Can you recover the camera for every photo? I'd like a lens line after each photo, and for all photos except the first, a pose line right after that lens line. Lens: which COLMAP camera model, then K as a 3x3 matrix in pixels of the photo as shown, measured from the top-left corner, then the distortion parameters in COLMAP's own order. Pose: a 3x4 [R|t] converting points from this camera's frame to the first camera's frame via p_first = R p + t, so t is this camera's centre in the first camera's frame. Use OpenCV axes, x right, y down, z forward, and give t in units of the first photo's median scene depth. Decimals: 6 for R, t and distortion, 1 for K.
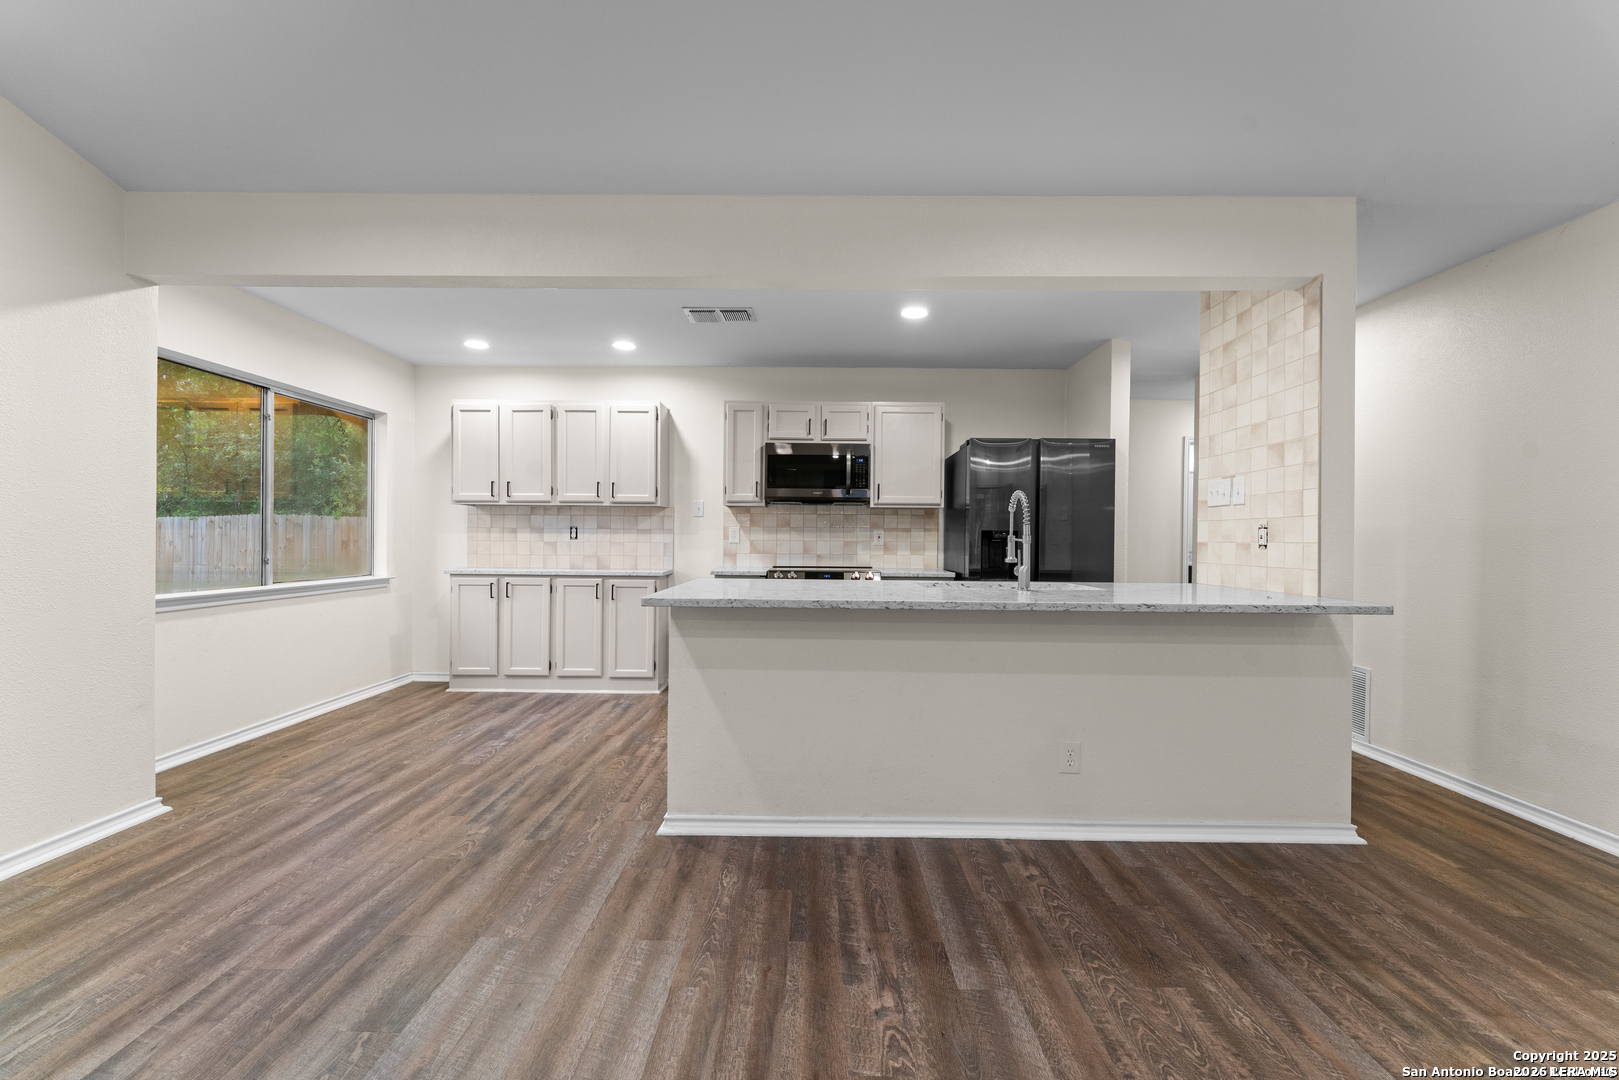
lens RADIAL K [[644.6, 0, 803.2], [0, 644.6, 539.8], [0, 0, 1]] dist [-0.001868, 0.000175]
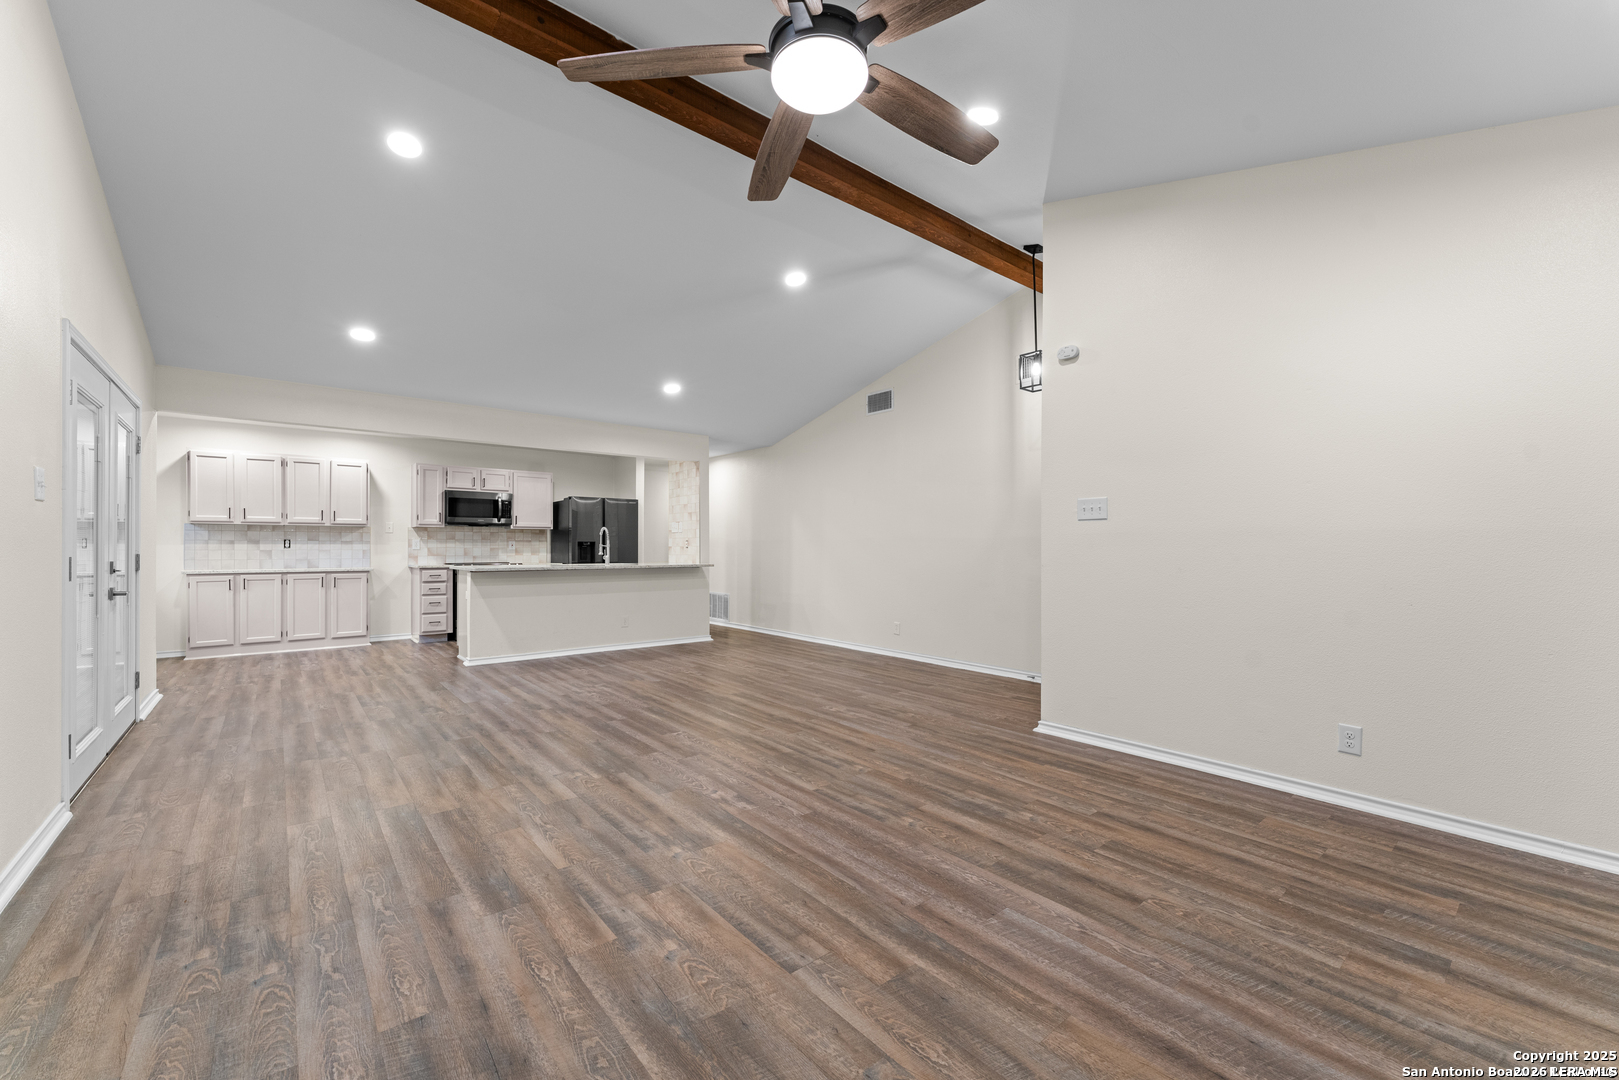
lens RADIAL K [[644.6, 0, 796.9], [0, 644.6, 550.3], [0, 0, 1]] dist [-0.001868, 0.000175]
pose [[0.766540, -0.010924, 0.642103, -0.435977], [0.008935, 0.999940, 0.006346, 0.005434], [-0.642134, 0.000873, 0.766592, -0.878656]]
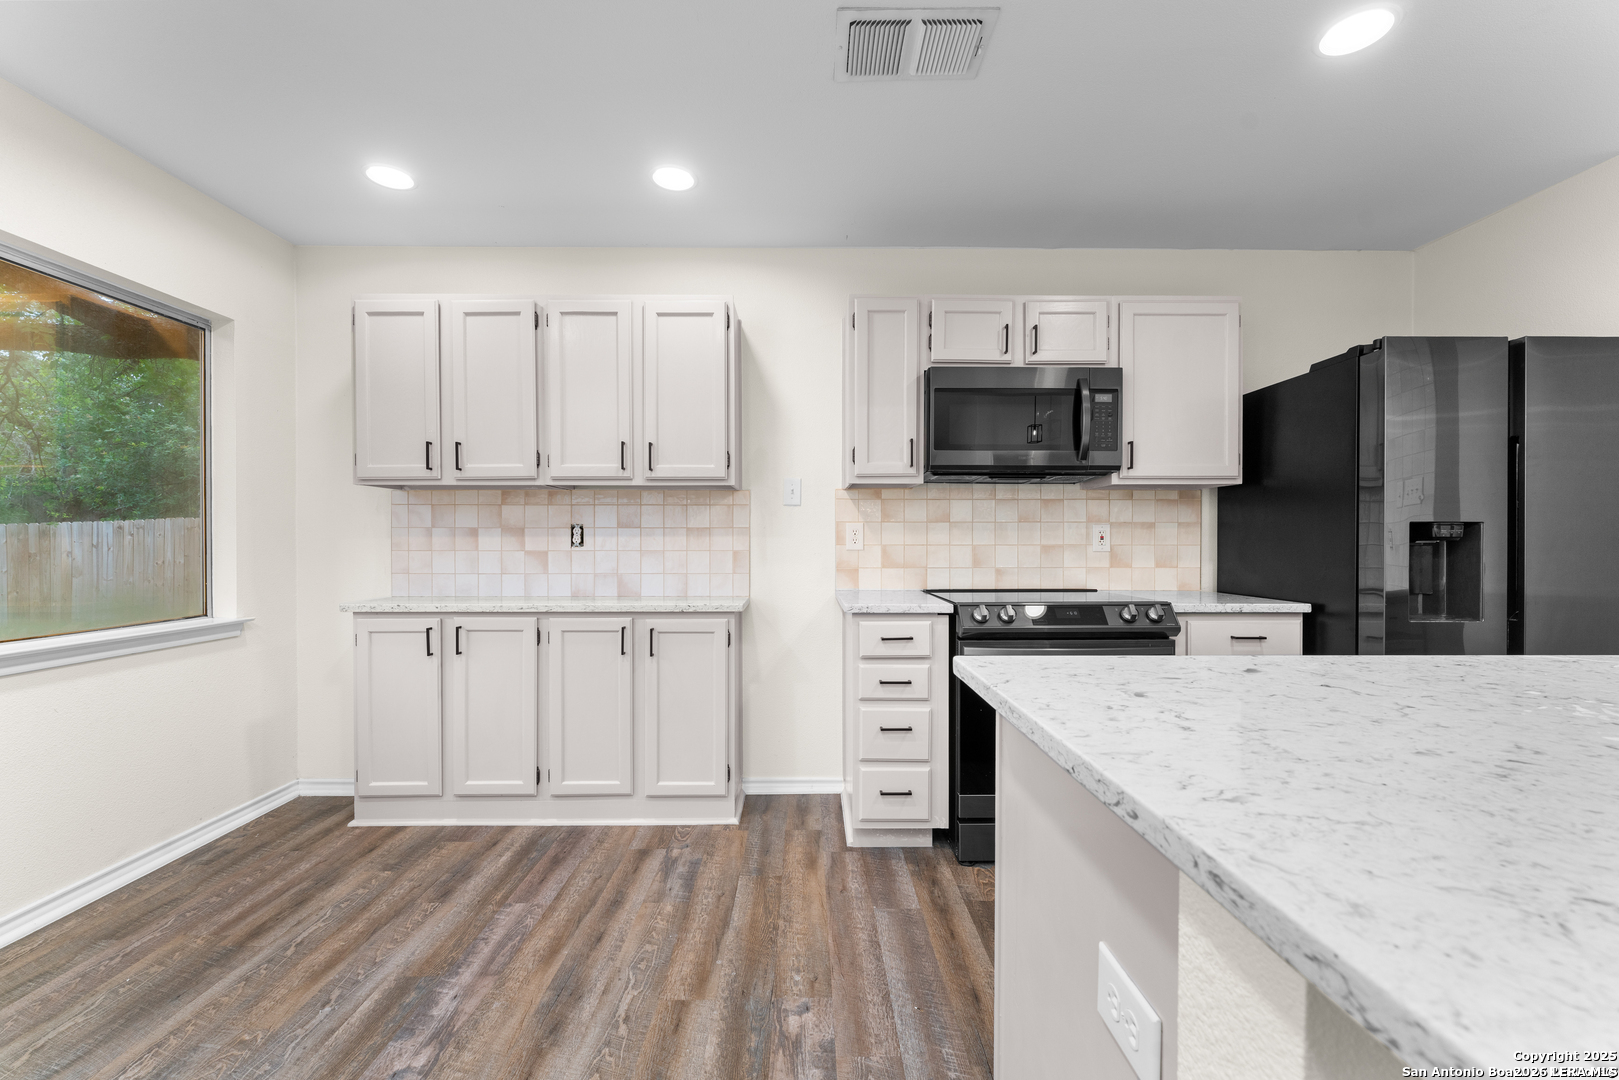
lens RADIAL K [[644.6, 0, 806.7], [0, 644.6, 542.8], [0, 0, 1]] dist [-0.001868, 0.000175]
pose [[0.999731, -0.010323, 0.020760, -0.173587], [0.010270, 0.999944, 0.002630, -0.003665], [-0.020785, -0.002416, 0.999781, 0.447036]]
